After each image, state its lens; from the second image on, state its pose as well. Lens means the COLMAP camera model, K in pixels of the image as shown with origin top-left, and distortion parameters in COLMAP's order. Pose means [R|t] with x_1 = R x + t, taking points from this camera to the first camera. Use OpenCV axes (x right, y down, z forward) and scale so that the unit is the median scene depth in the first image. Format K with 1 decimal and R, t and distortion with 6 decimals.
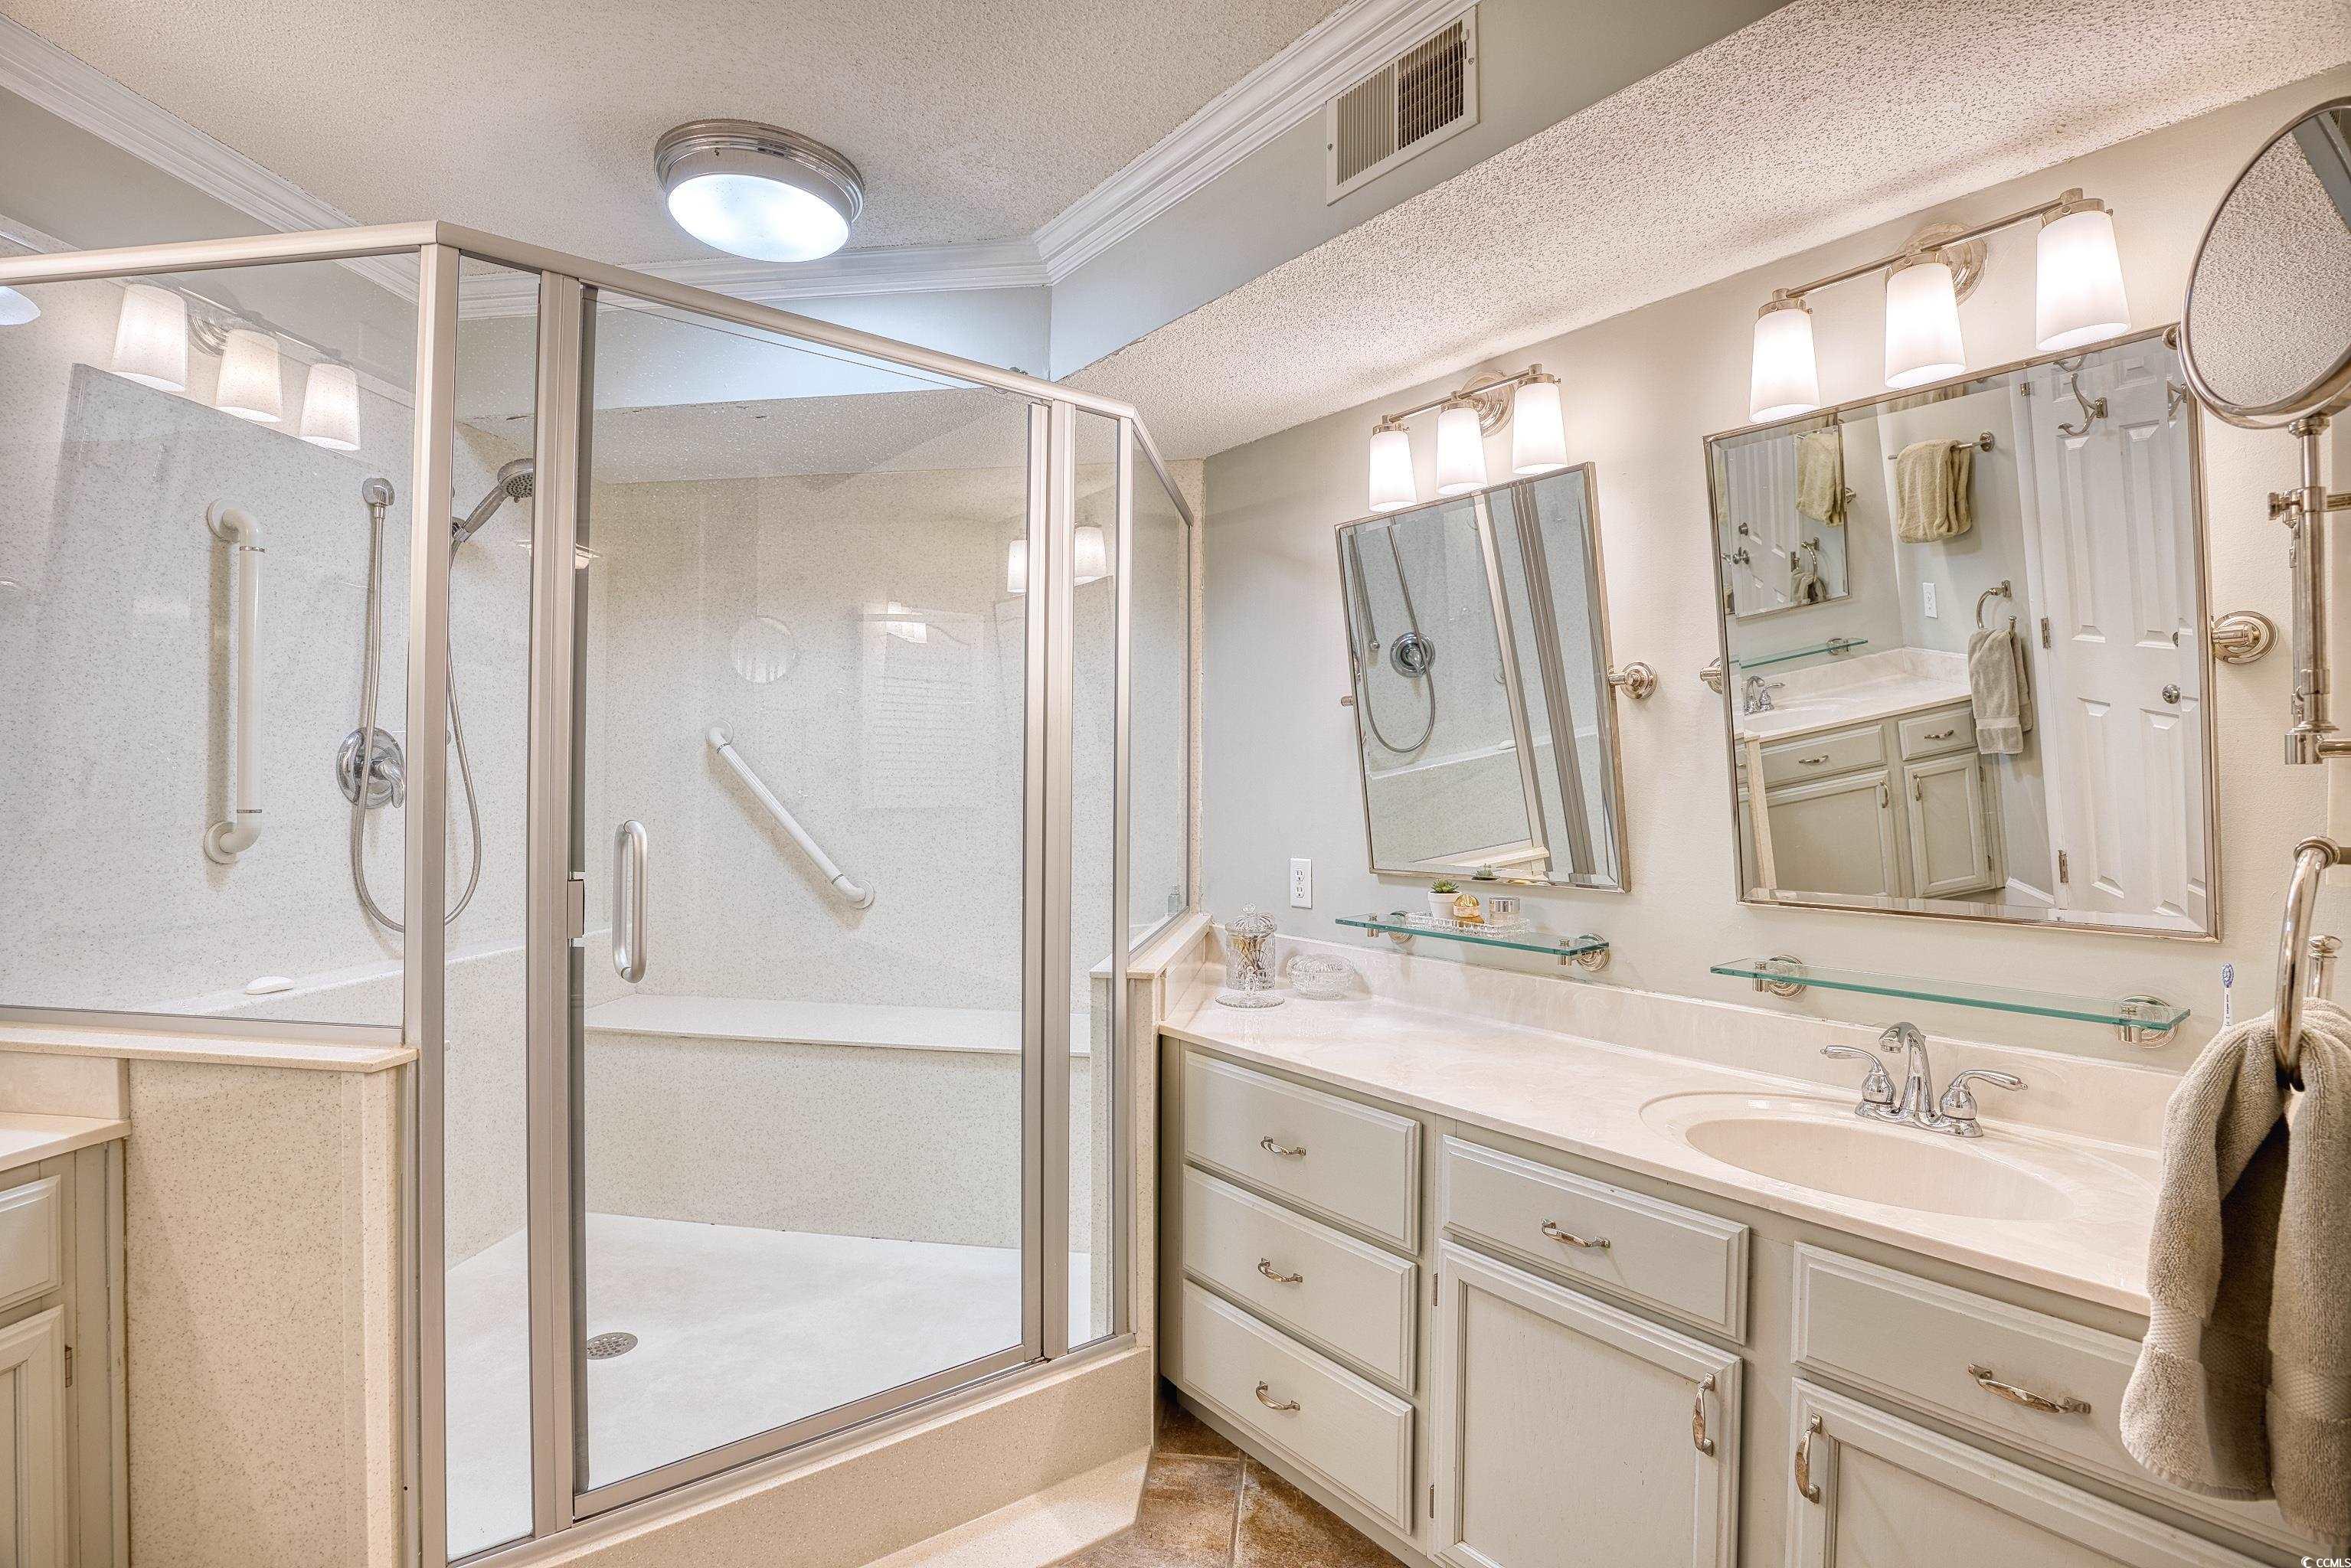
lens RADIAL K [[1133.8, 0, 1182.1], [0, 1133.8, 784.1], [0, 0, 1]] dist [-0.062304, 0.017160]
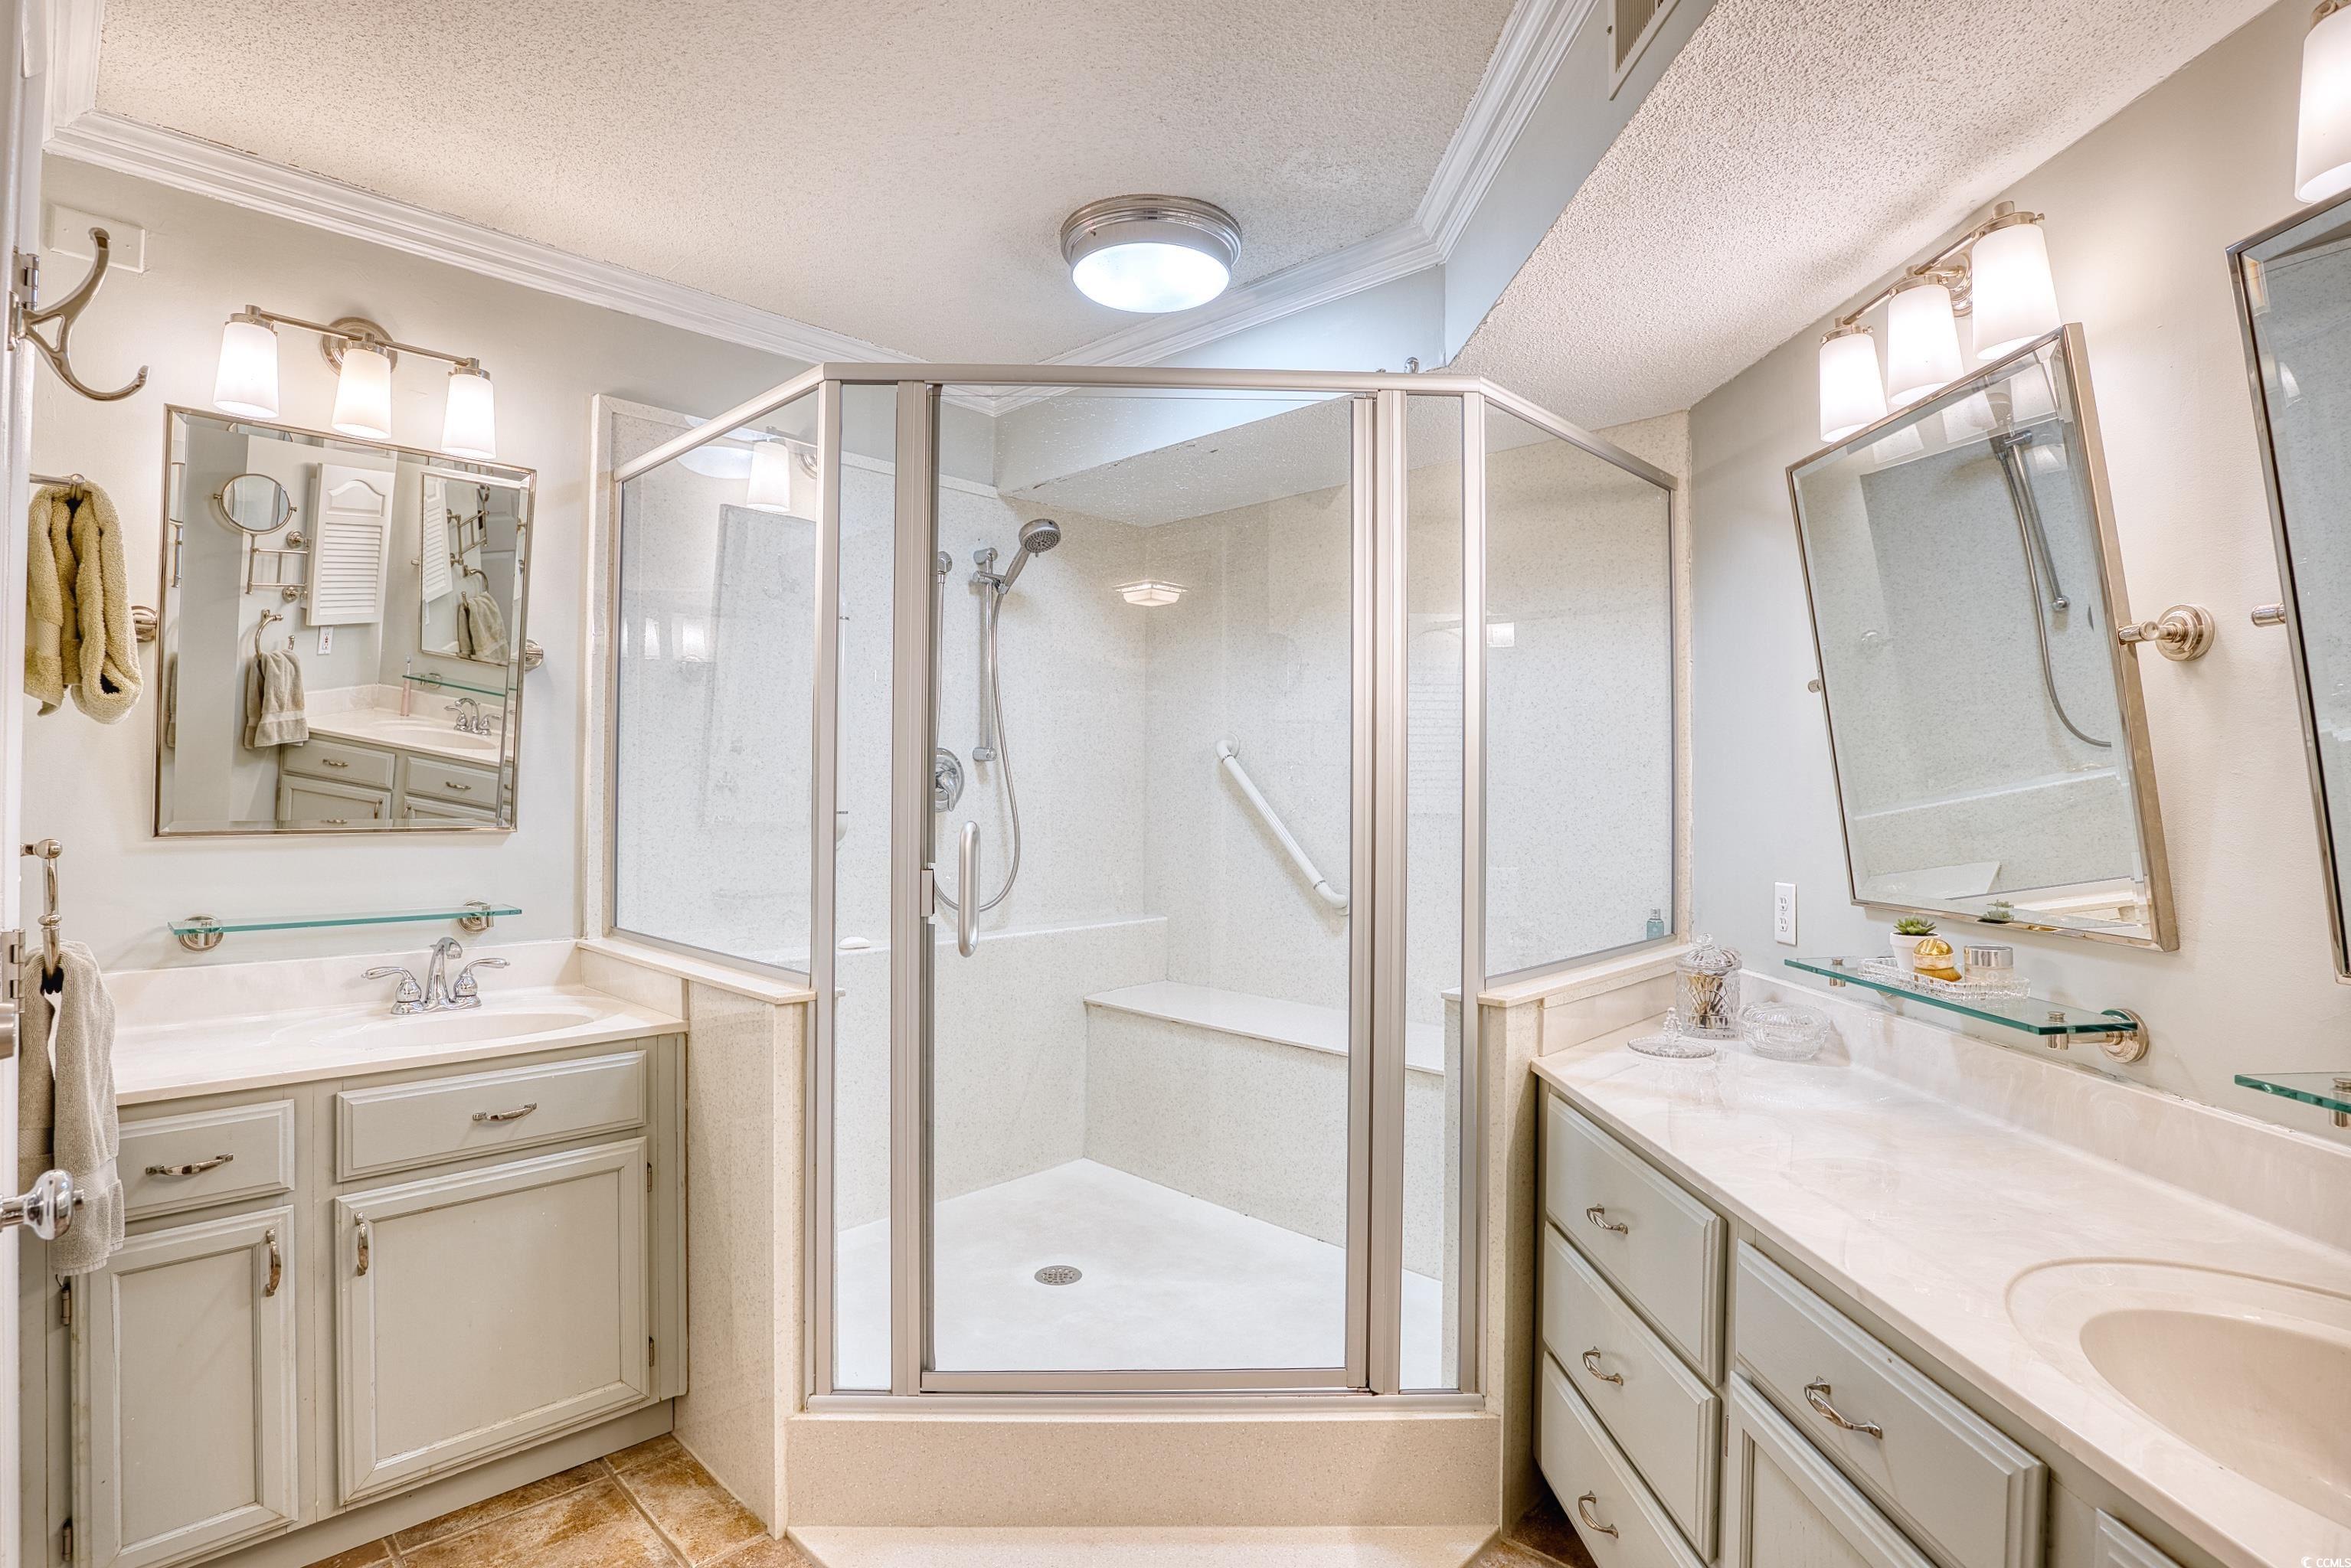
lens RADIAL K [[1176.0, 0, 1175.5], [0, 1176.0, 784.0], [0, 0, 1]] dist [-0.065861, 0.020490]
pose [[0.789750, -0.006327, -0.613396, 0.338081], [0.000633, 0.999955, -0.009498, 0.003437], [0.613429, 0.007113, 0.789718, 0.105790]]
